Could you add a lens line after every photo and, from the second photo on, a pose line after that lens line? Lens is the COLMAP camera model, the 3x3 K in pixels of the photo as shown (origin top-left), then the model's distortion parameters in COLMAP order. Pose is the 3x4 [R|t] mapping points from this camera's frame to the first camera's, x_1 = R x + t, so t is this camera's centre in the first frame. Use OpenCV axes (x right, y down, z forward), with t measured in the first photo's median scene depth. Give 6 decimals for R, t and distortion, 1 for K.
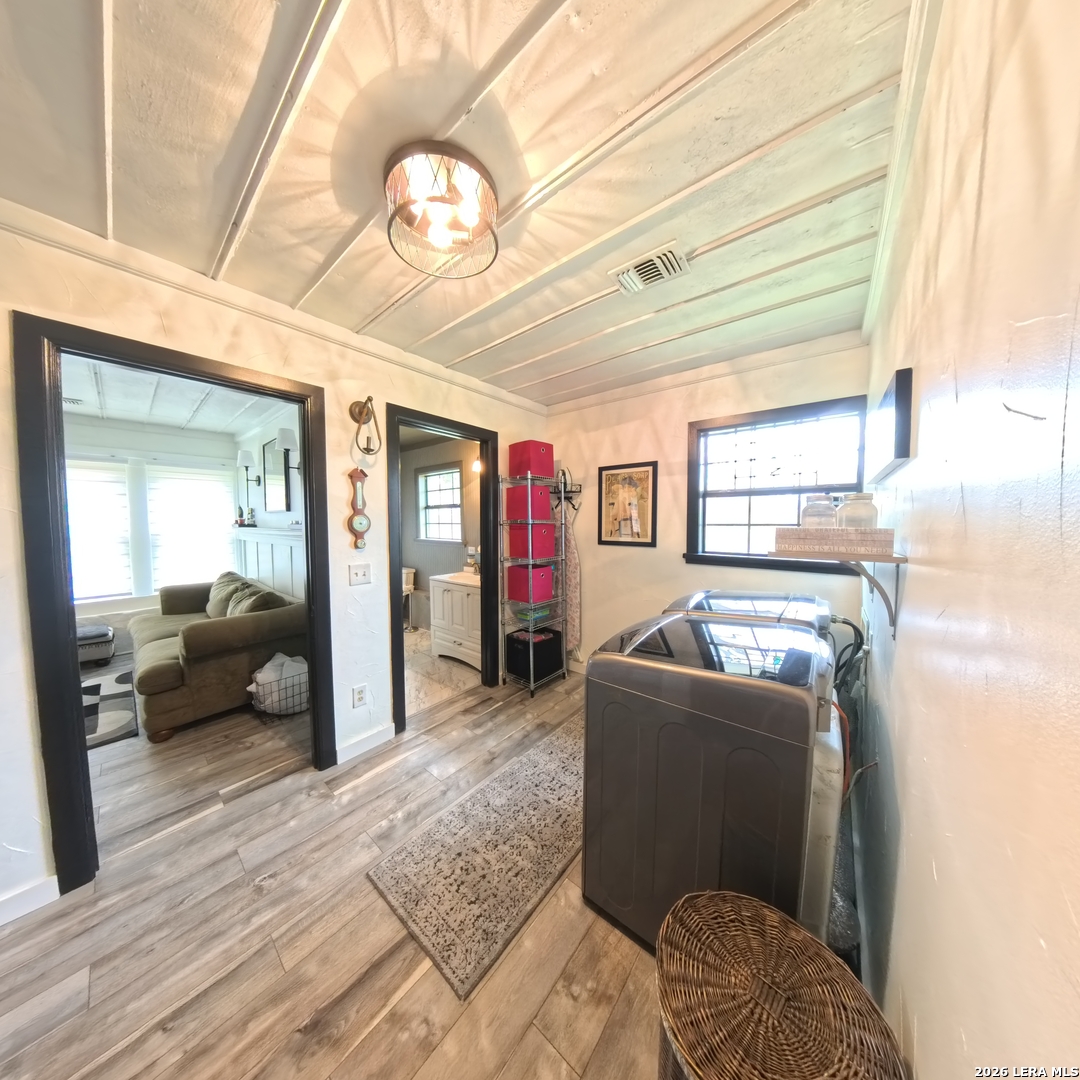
lens RADIAL K [[352.1, 0, 540.0], [0, 352.1, 540.0], [0, 0, 1]] dist [-0.021401, 0.000233]
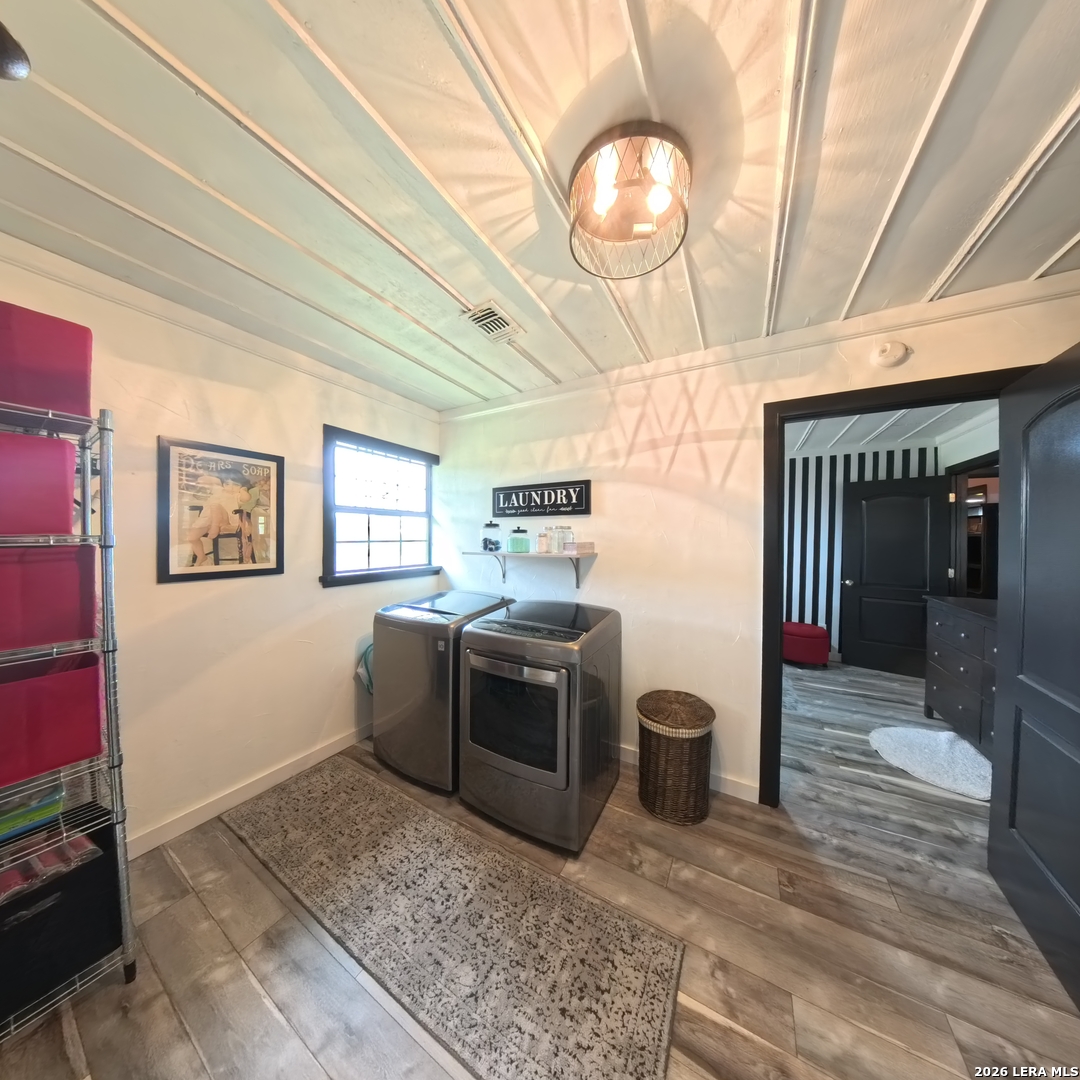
lens RADIAL K [[352.1, 0, 540.0], [0, 352.1, 540.0], [0, 0, 1]] dist [-0.021401, 0.000233]
pose [[-0.165200, -0.007253, 0.986233, -0.797589], [0.050212, 0.998614, 0.015755, -0.057686], [-0.984981, 0.052123, -0.164607, 0.986286]]
